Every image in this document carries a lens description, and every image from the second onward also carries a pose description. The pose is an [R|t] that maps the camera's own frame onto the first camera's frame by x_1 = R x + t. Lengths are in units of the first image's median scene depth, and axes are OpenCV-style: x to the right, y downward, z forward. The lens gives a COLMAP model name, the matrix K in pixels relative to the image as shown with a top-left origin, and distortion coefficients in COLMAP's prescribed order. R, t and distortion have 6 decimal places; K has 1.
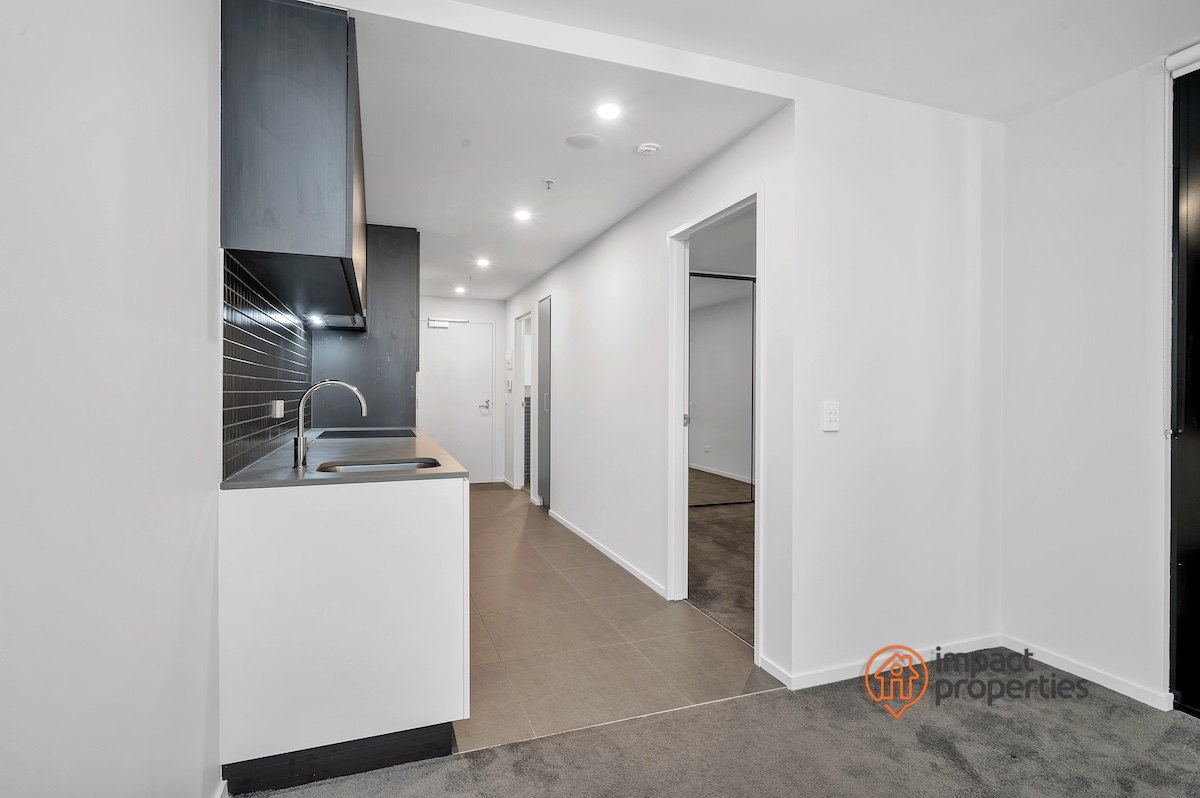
lens RADIAL K [[597.6, 0, 600.3], [0, 597.6, 398.1], [0, 0, 1]] dist [0.000448, 0.000035]
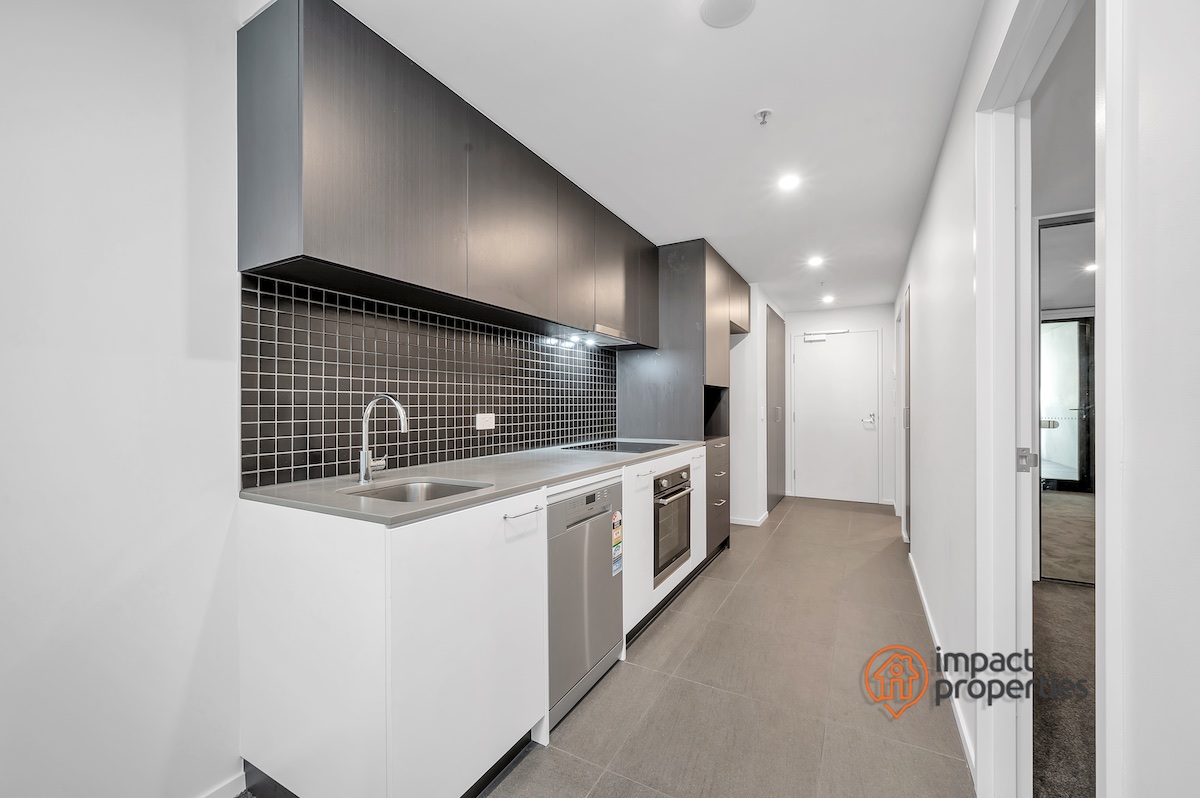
lens RADIAL K [[473.0, 0, 601.8], [0, 473.0, 406.5], [0, 0, 1]] dist [-0.000563, -0.000101]
pose [[0.651867, -0.001818, -0.758331, 0.168368], [-0.004375, 0.999971, -0.006157, -0.003075], [0.758321, 0.007332, 0.651840, 0.370110]]
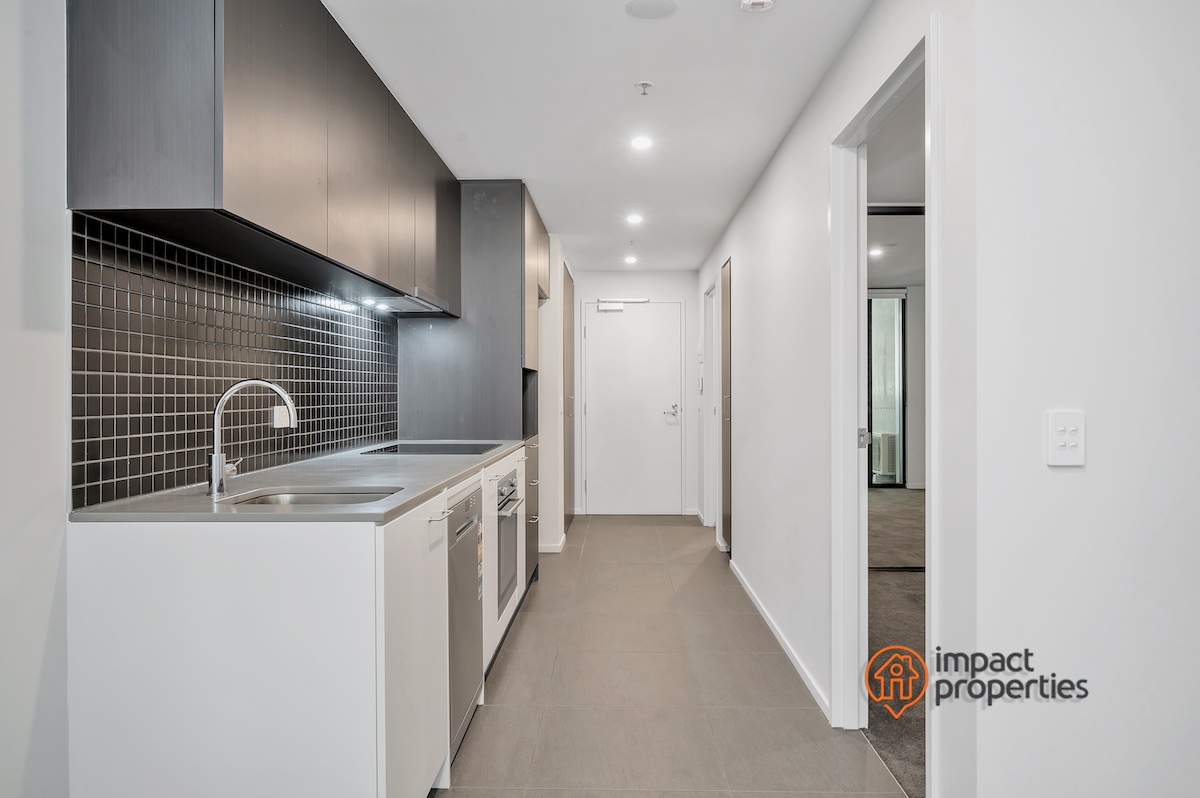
lens RADIAL K [[766.8, 0, 600.0], [0, 766.8, 399.0], [0, 0, 1]] dist [0.001710, -0.000241]
pose [[0.928388, -0.002440, -0.371604, 0.146469], [0.001070, 0.999992, -0.003892, -0.000374], [0.371610, 0.003216, 0.928383, 0.131417]]
